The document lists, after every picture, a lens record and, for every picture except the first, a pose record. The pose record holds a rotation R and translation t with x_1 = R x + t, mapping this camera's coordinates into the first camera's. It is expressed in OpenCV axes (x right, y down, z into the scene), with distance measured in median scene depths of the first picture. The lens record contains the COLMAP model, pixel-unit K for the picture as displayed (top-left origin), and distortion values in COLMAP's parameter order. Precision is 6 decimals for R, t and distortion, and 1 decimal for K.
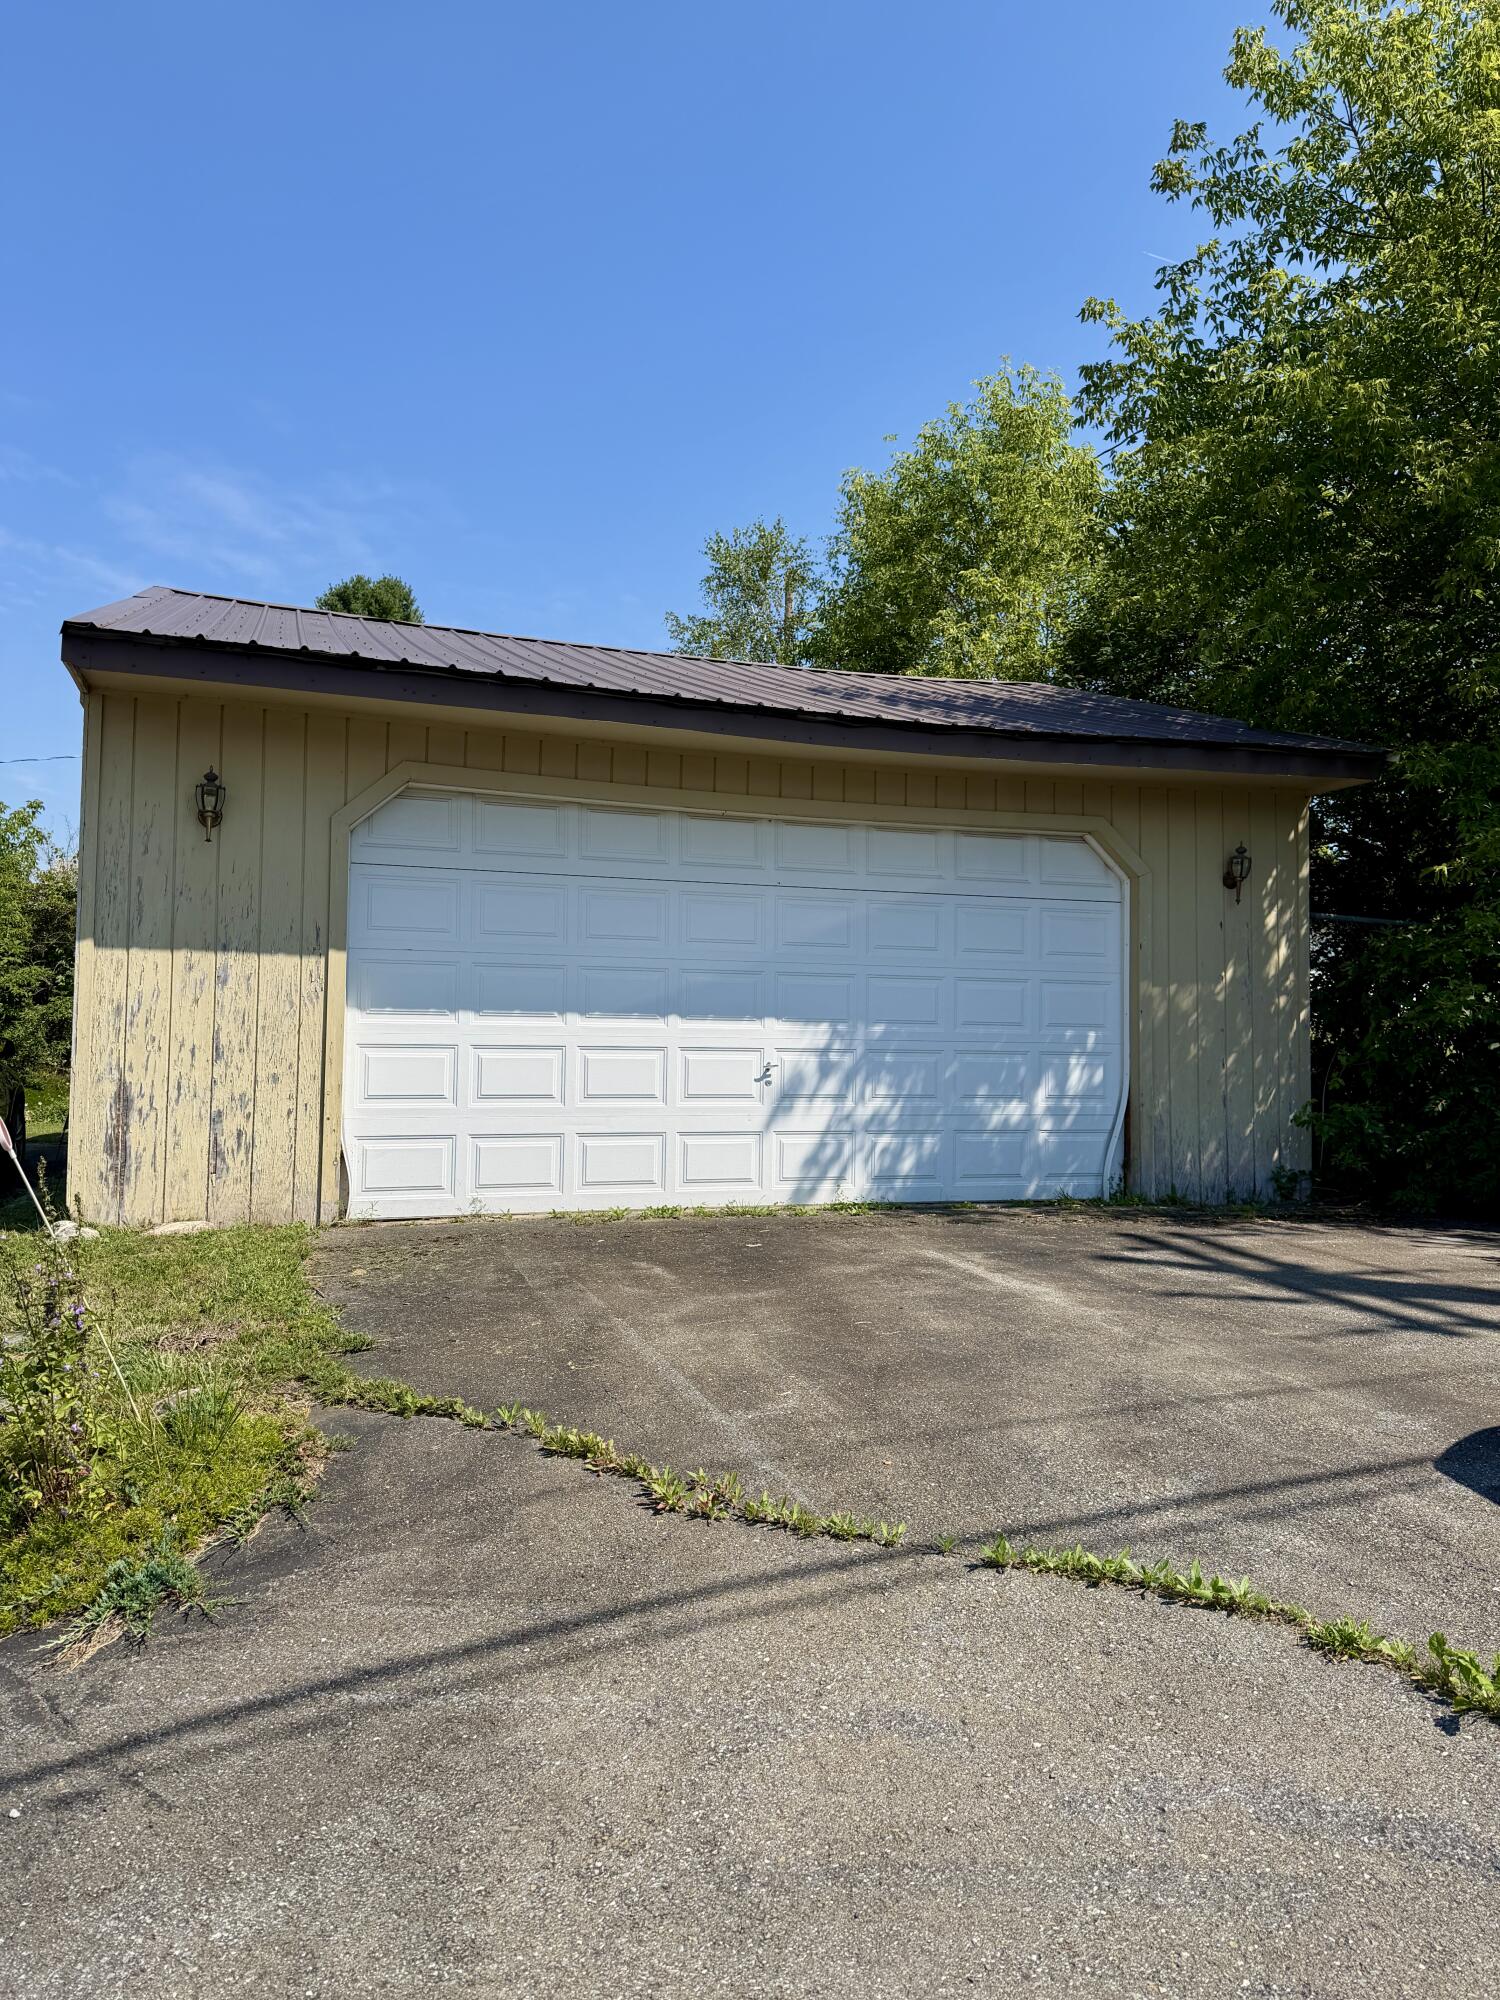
lens RADIAL K [[1412.2, 0, 753.7], [0, 1412.2, 1001.9], [0, 0, 1]] dist [0.048264, -0.051143]
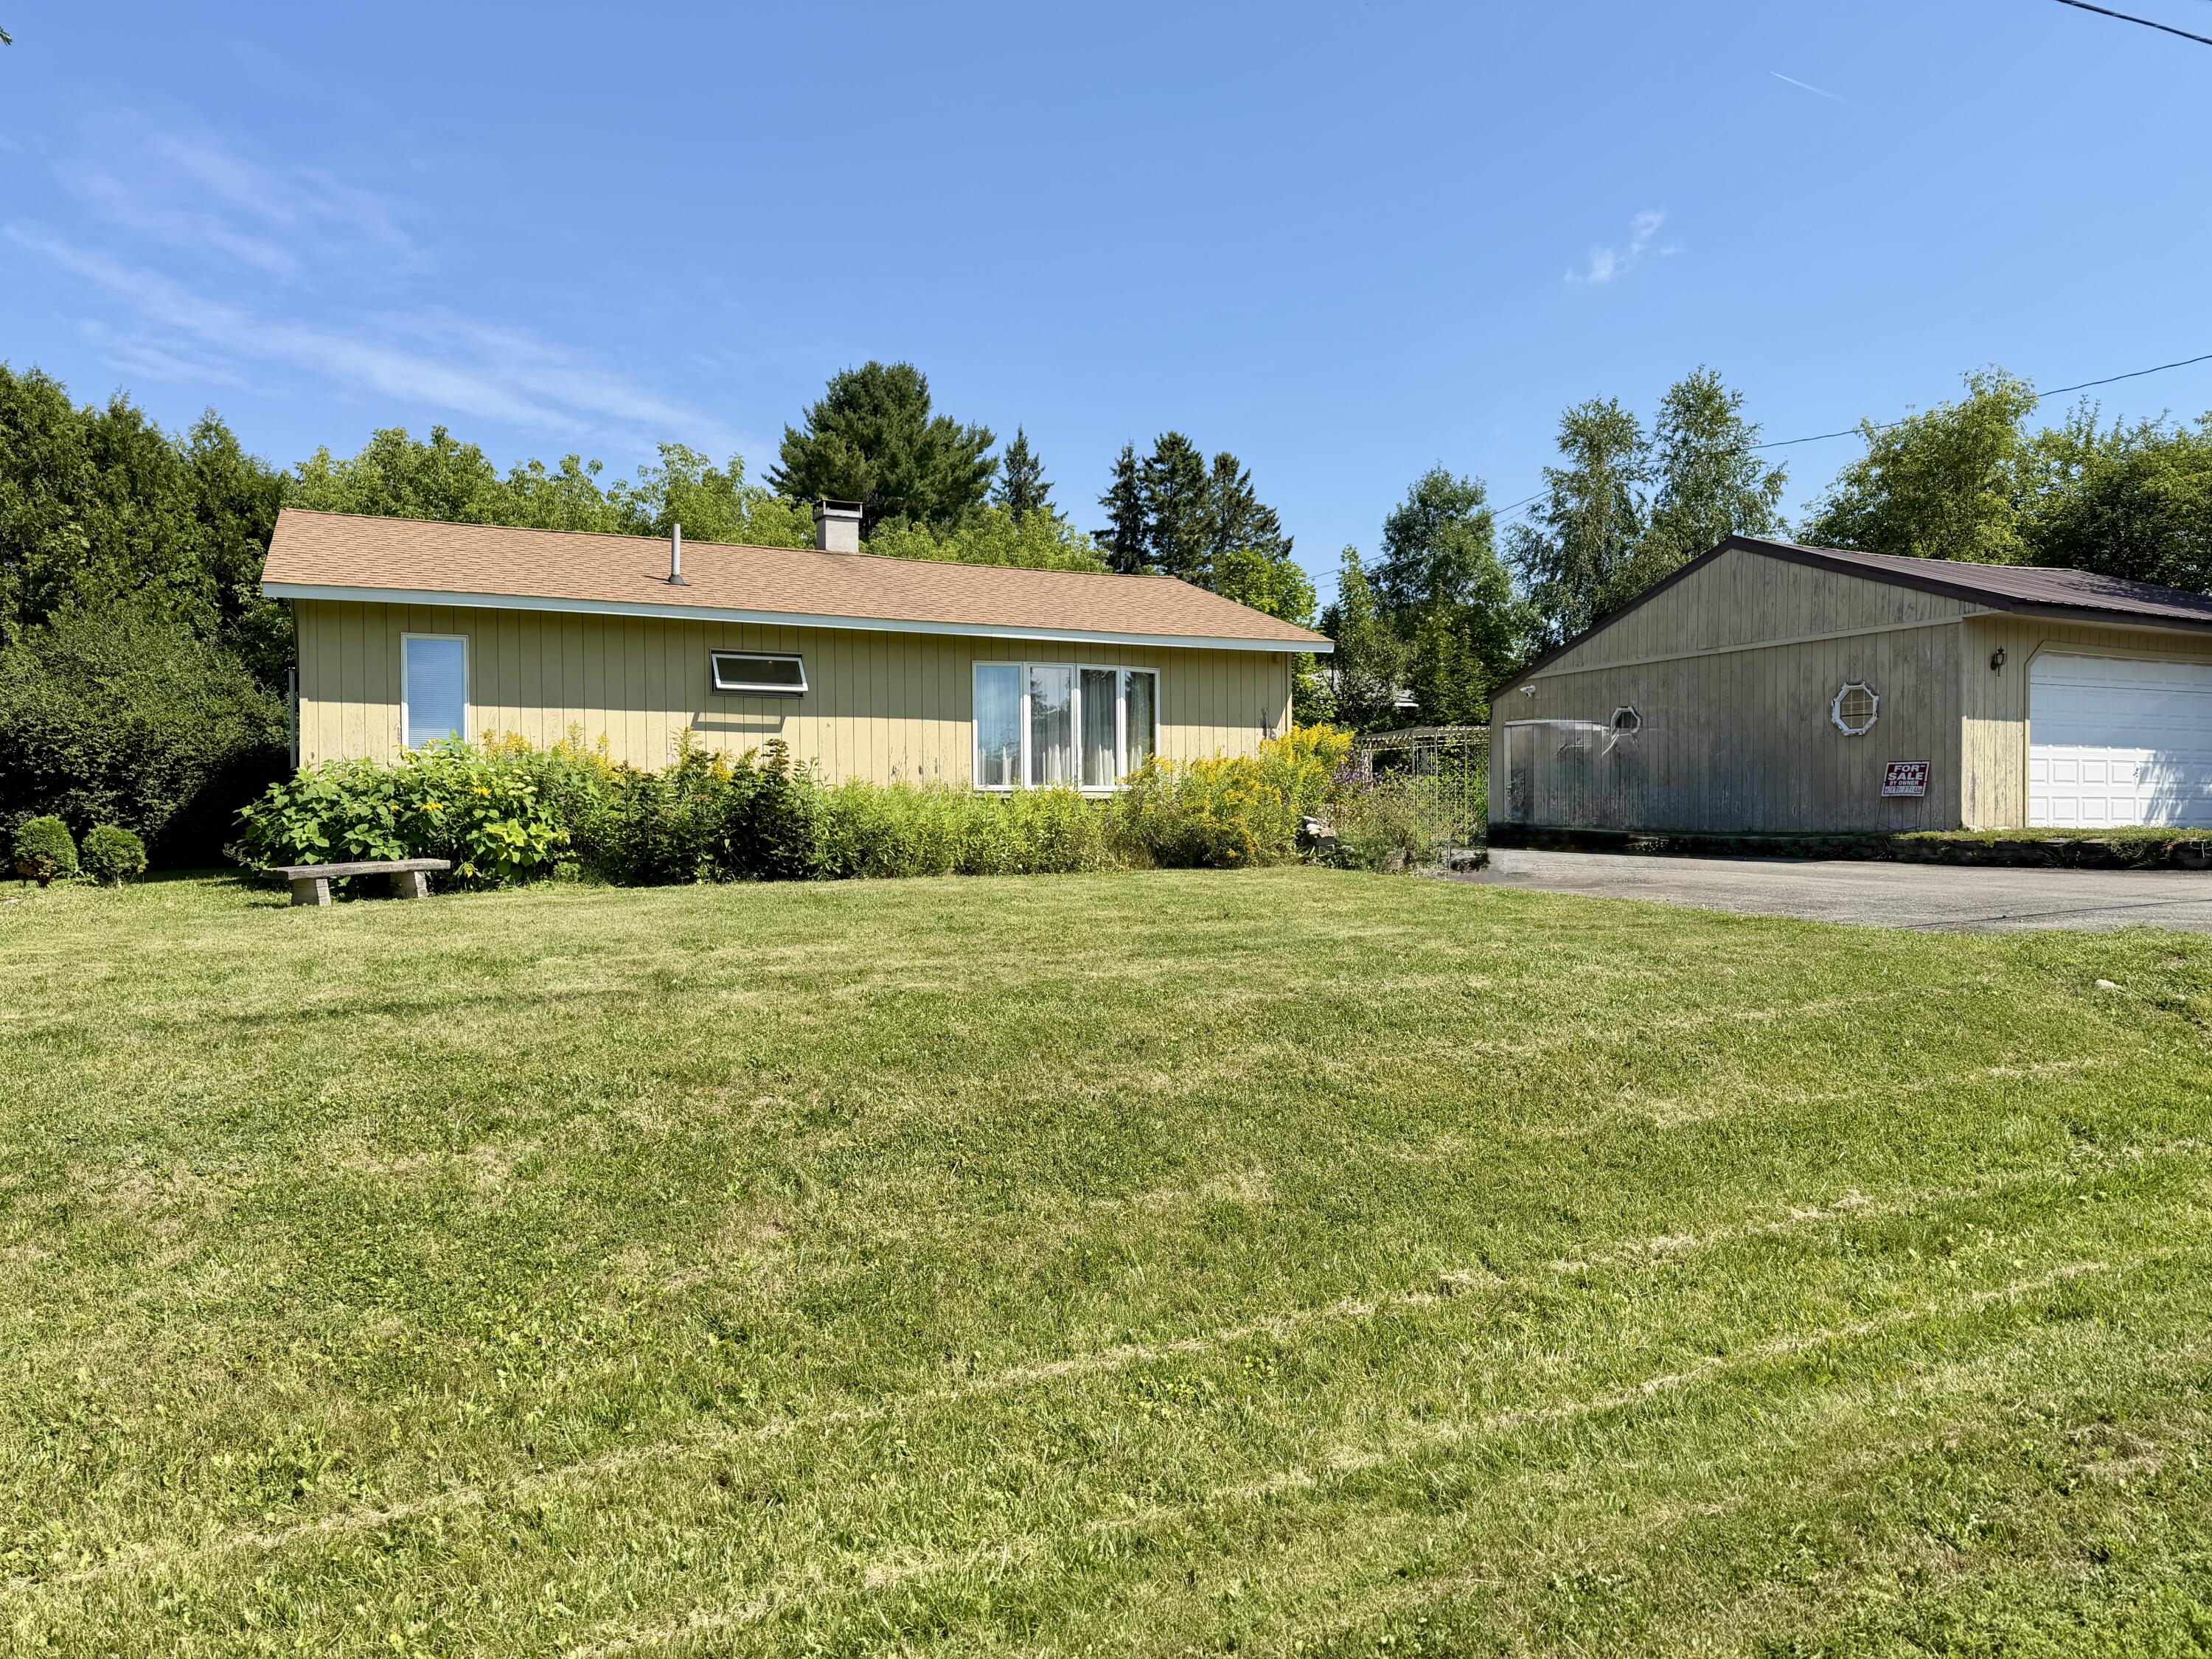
lens RADIAL K [[1561.9, 0, 1094.7], [0, 1561.9, 819.9], [0, 0, 1]] dist [0.048264, -0.051143]
pose [[0.995425, -0.019145, 0.093611, -1.967092], [0.016373, 0.999407, 0.030291, 0.026110], [-0.094135, -0.028620, 0.995148, -1.437305]]
